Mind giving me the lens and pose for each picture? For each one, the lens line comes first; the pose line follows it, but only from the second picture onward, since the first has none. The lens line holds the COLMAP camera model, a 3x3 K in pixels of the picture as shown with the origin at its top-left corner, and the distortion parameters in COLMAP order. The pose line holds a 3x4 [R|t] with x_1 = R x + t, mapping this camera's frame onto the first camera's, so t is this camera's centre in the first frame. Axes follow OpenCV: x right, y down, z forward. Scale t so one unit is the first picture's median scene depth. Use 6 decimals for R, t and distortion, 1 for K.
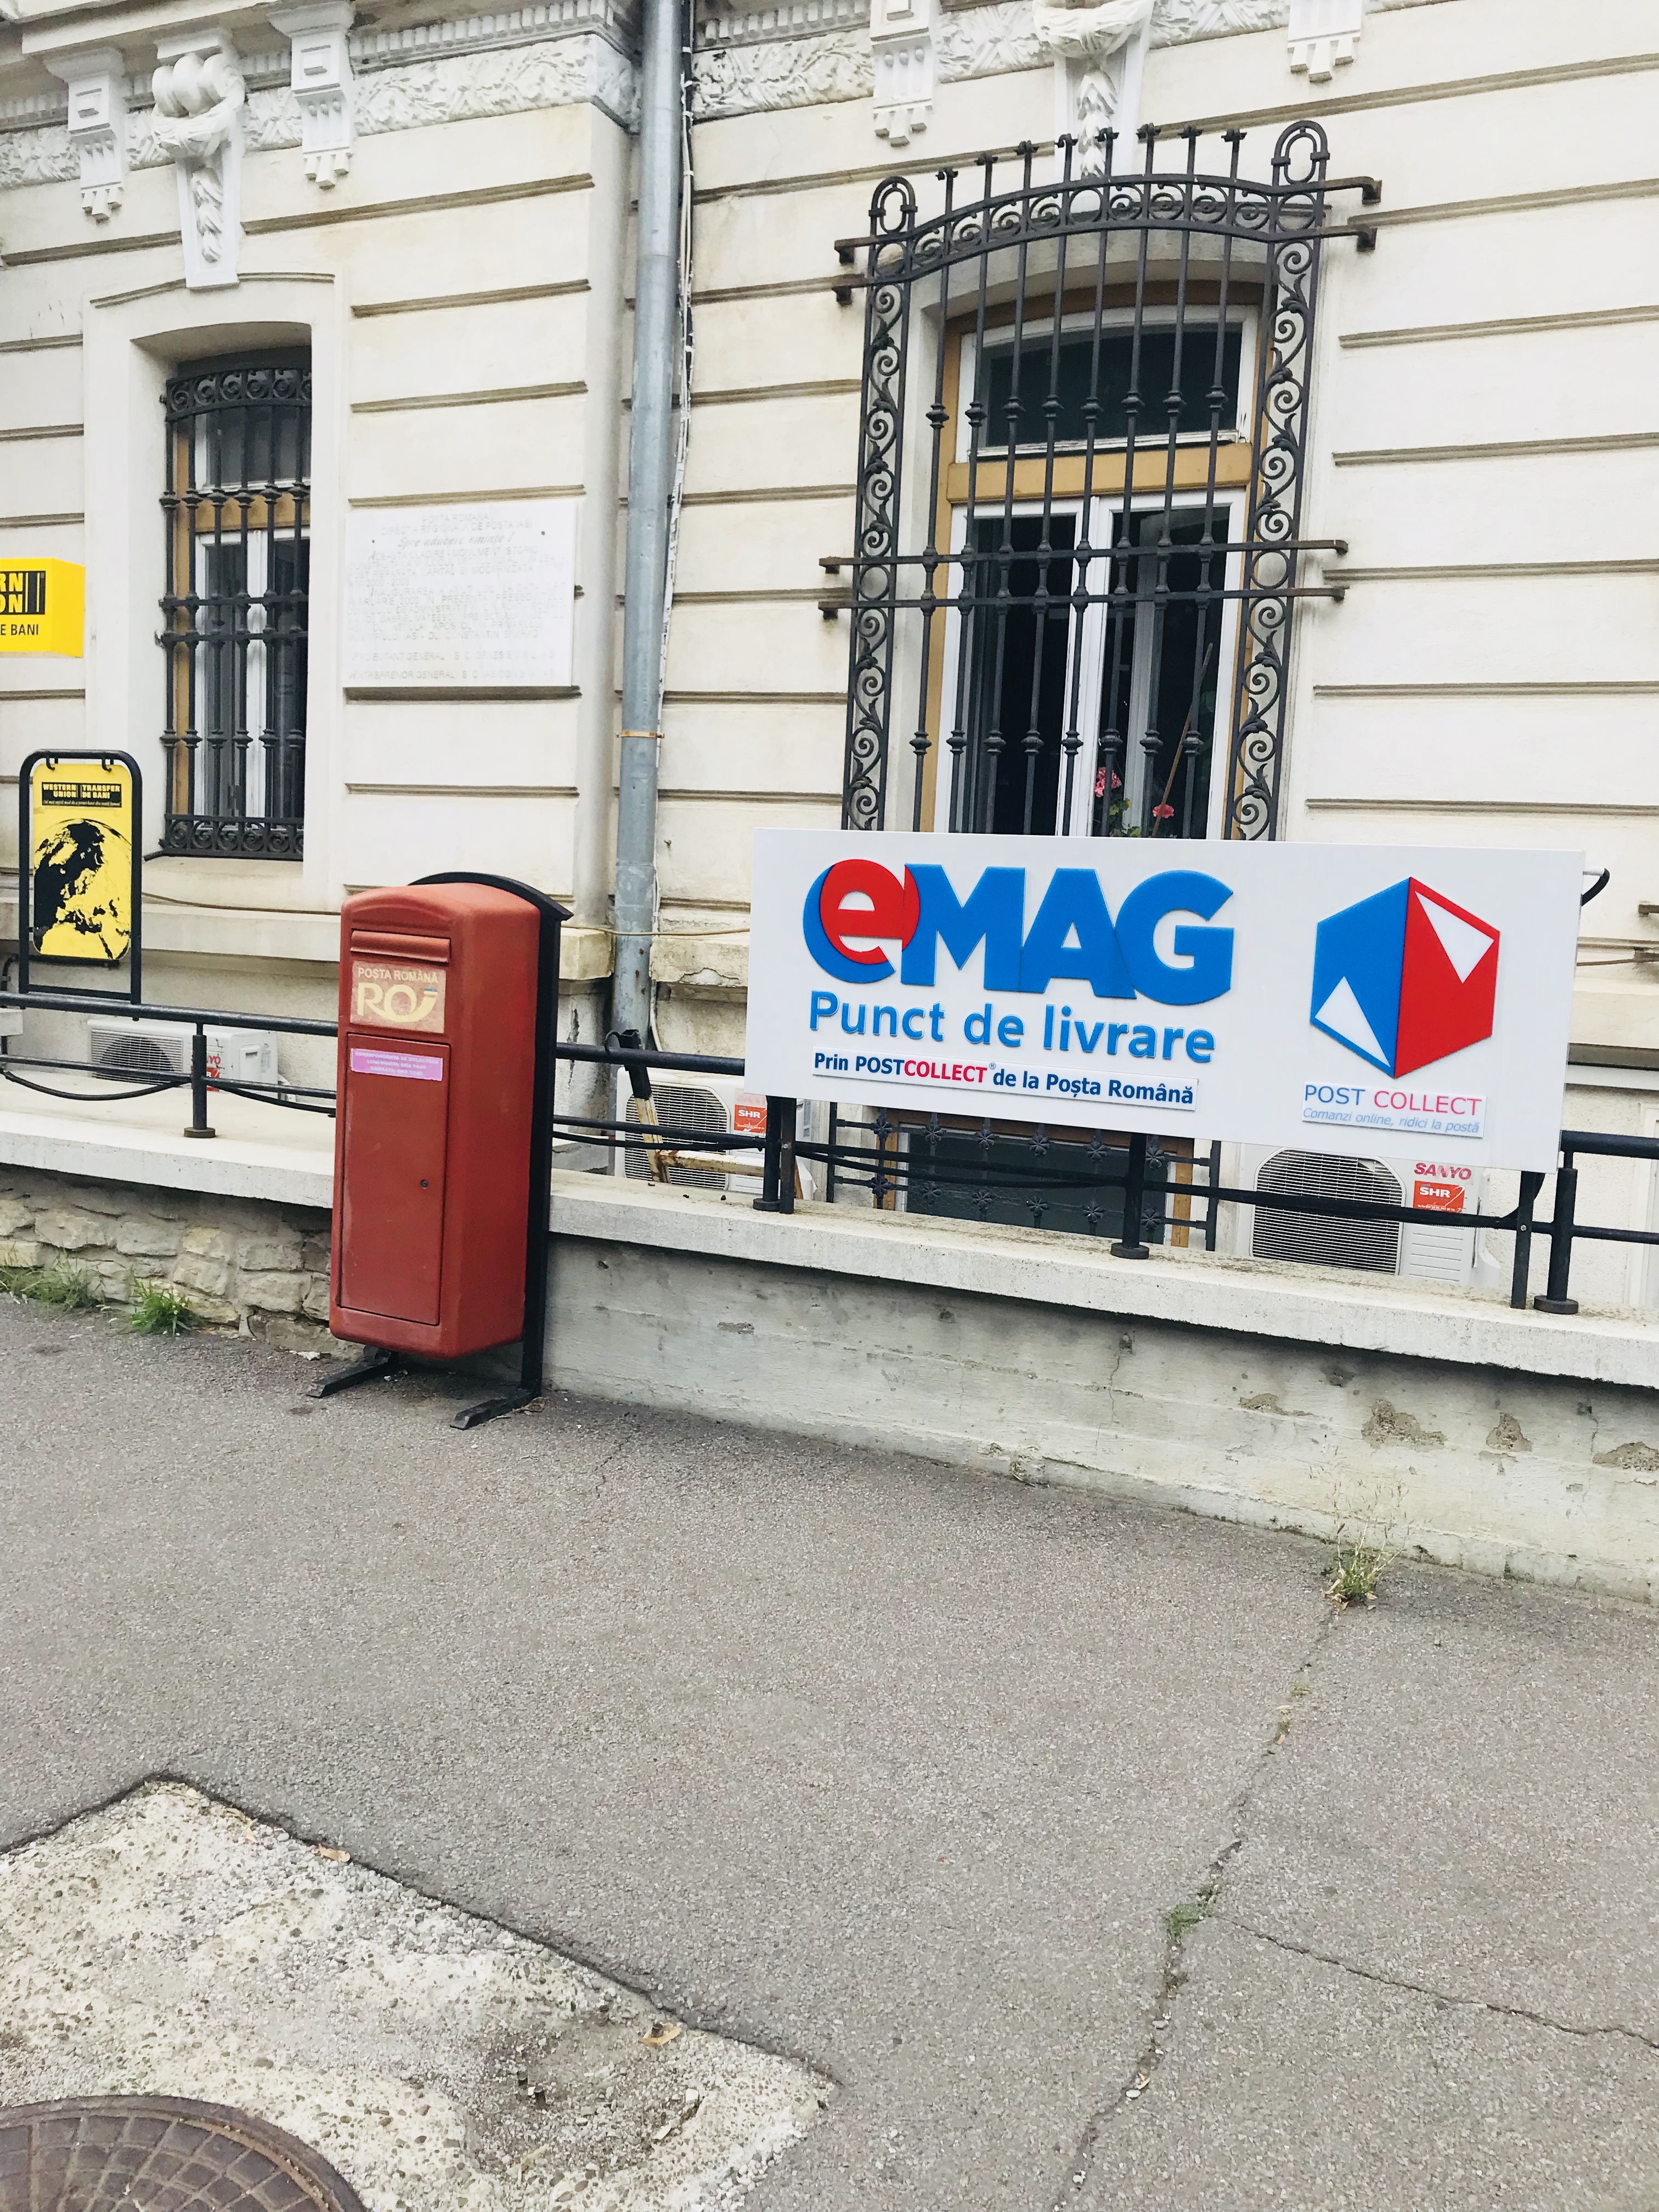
lens RADIAL K [[1757.4, 0, 842.6], [0, 1757.4, 1035.0], [0, 0, 1]] dist [0.062409, -0.058341]
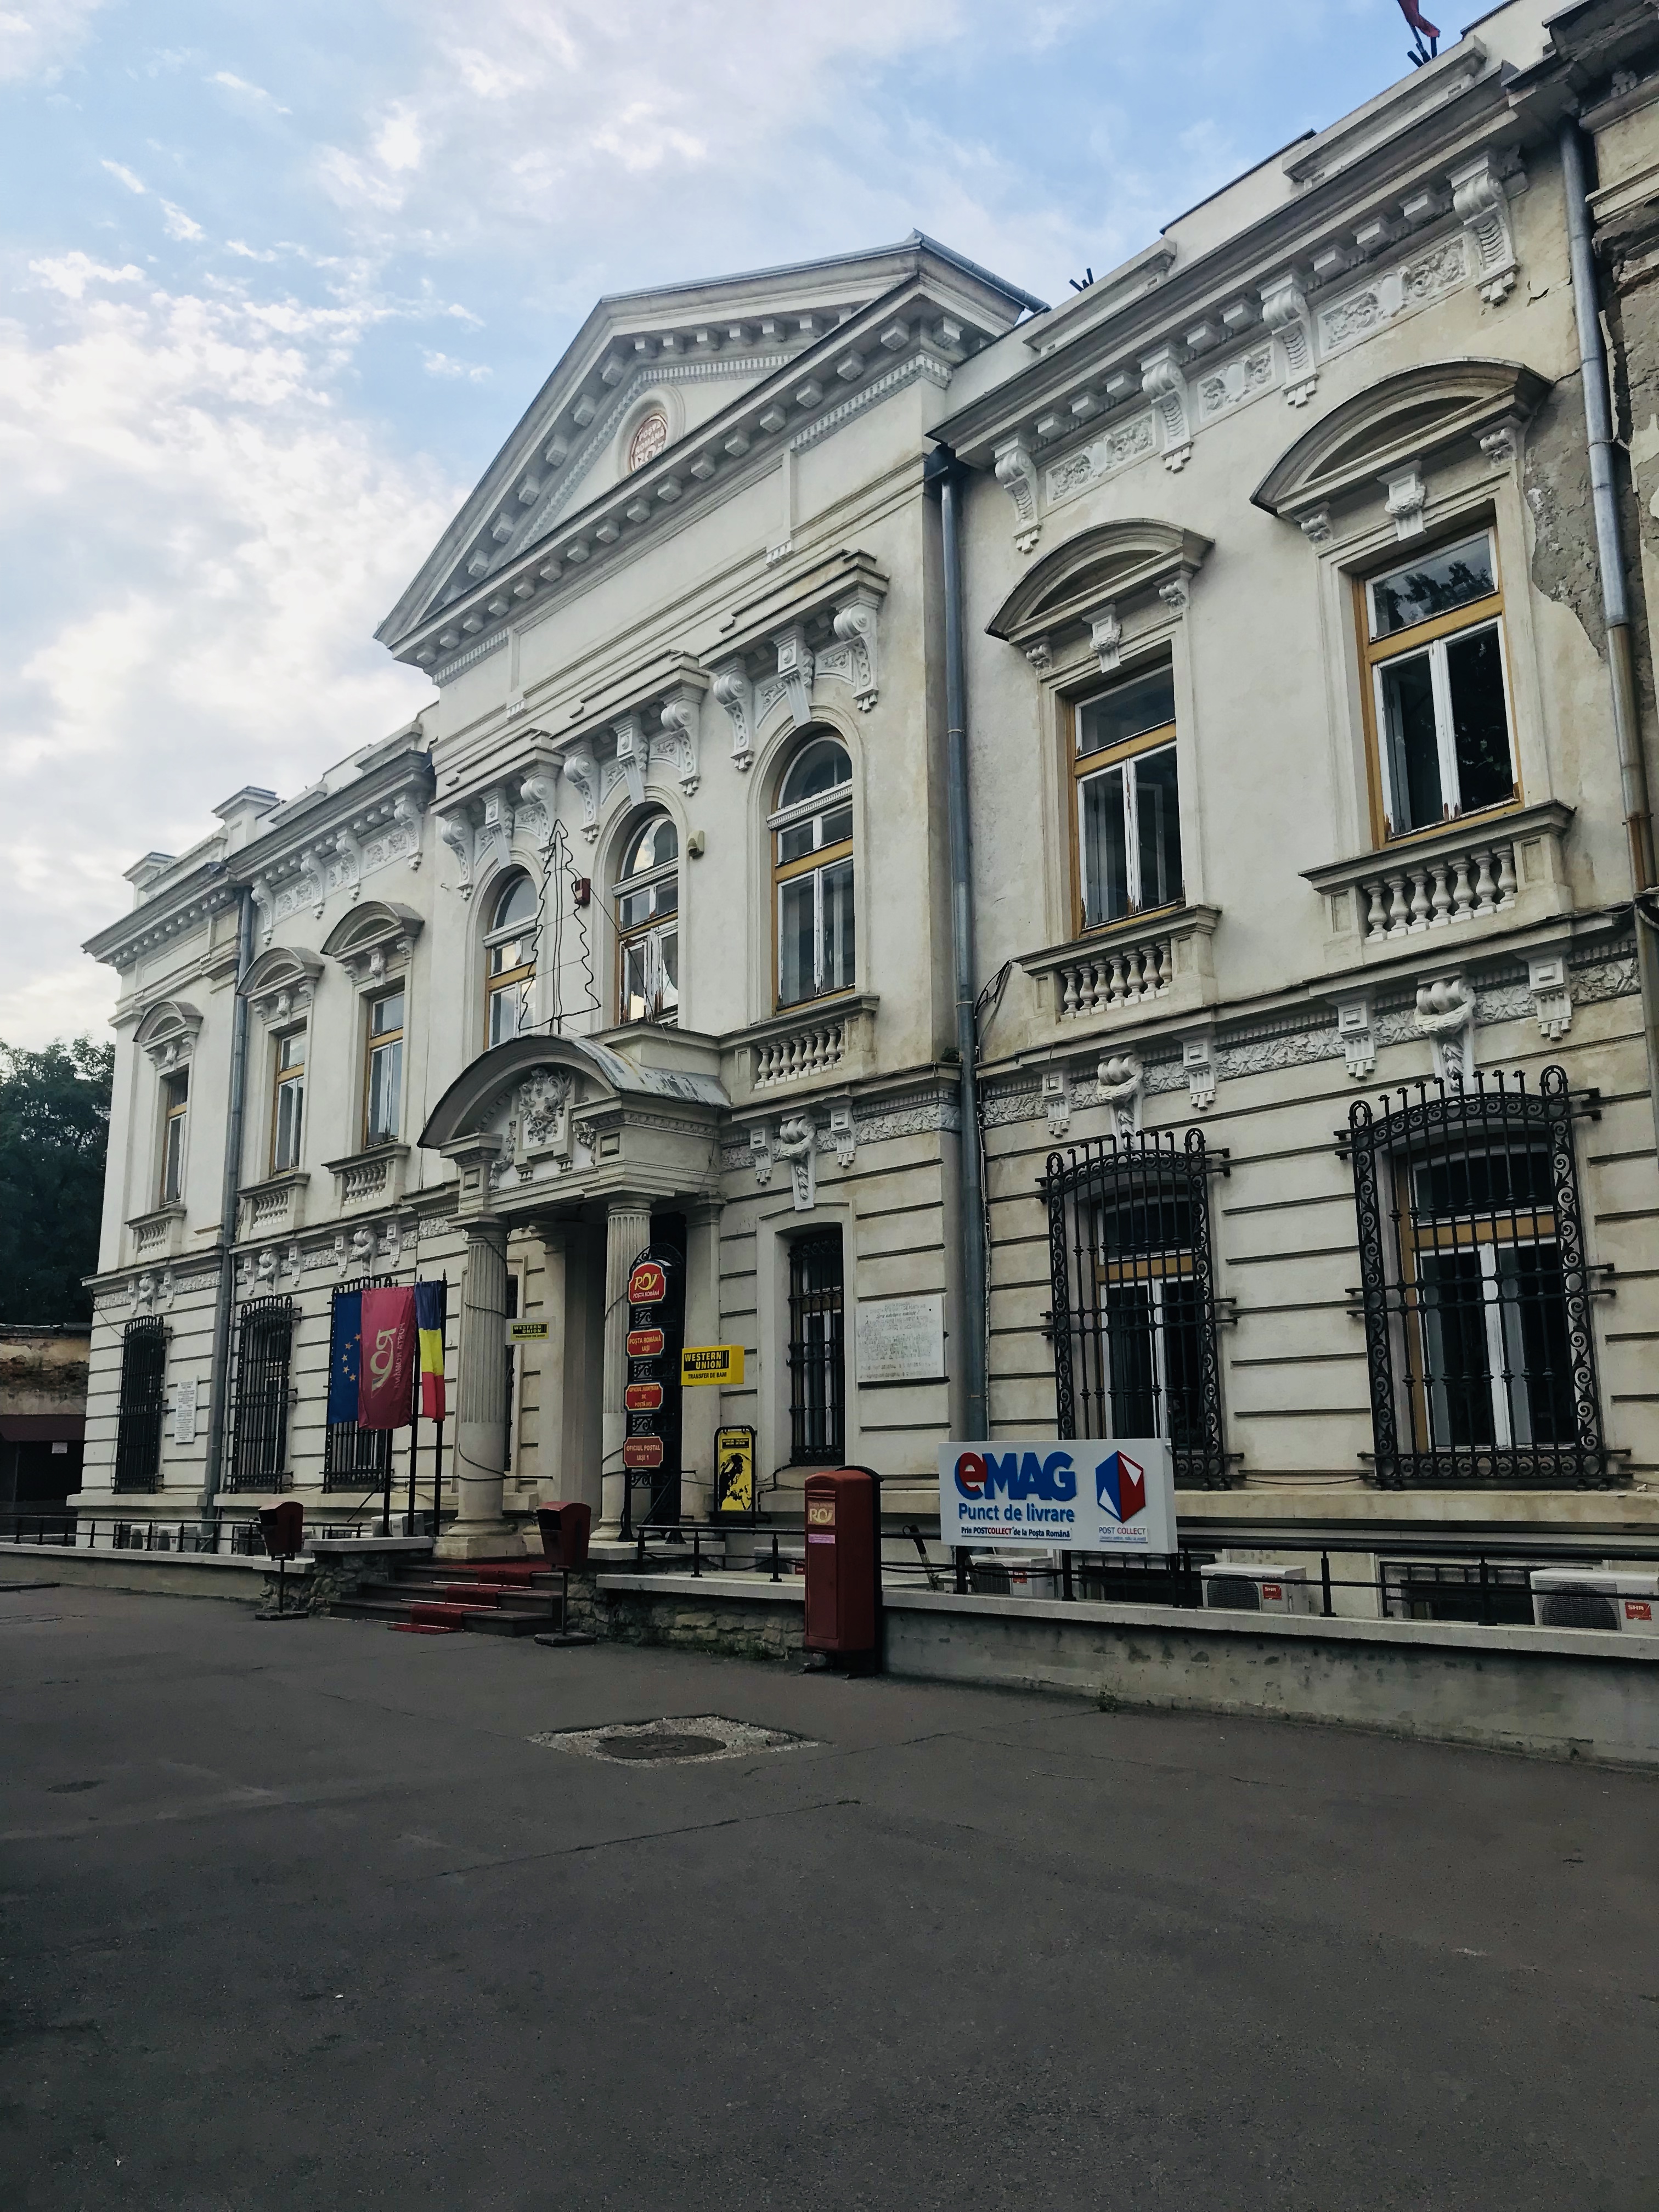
lens RADIAL K [[1757.4, 0, 845.3], [0, 1757.4, 1067.3], [0, 0, 1]] dist [0.062409, -0.058341]
pose [[0.914377, -0.139237, -0.380169, 0.717451], [0.013101, 0.948687, -0.315946, 0.146306], [0.404653, 0.283913, 0.869281, -1.228902]]
